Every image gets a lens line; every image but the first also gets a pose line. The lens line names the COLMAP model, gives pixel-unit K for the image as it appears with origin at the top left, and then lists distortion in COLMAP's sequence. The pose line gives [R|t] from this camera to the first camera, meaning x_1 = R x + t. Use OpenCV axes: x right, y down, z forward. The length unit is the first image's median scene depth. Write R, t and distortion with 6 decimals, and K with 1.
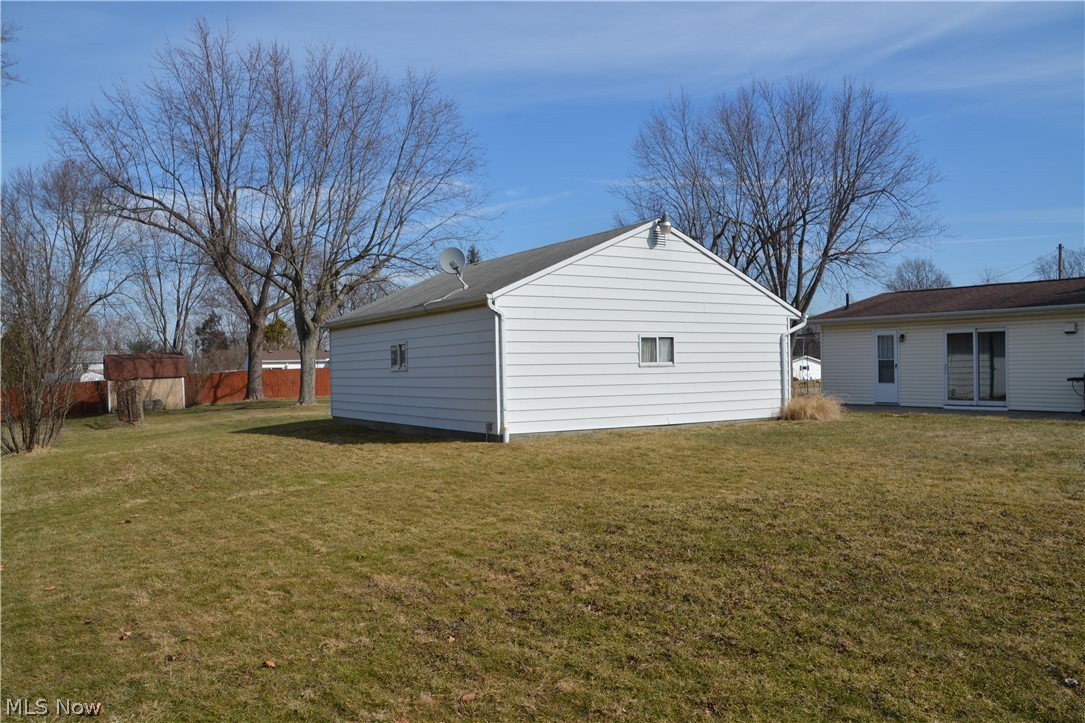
lens RADIAL K [[853.4, 0, 542.4], [0, 853.4, 391.0], [0, 0, 1]] dist [-0.121021, 0.005219]
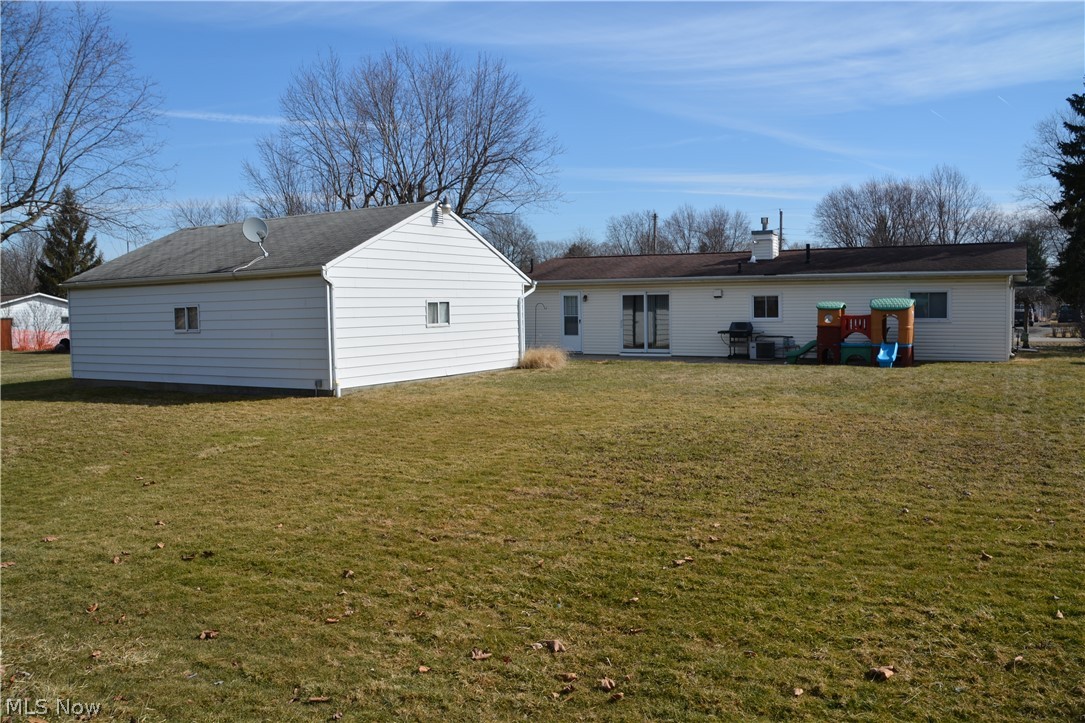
lens RADIAL K [[854.5, 0, 542.5], [0, 854.5, 361.5], [0, 0, 1]] dist [-0.116106, 0.006594]
pose [[0.887333, -0.026228, 0.460382, -0.269393], [0.012936, 0.999404, 0.032002, -0.016032], [-0.460947, -0.022441, 0.887144, -0.109027]]
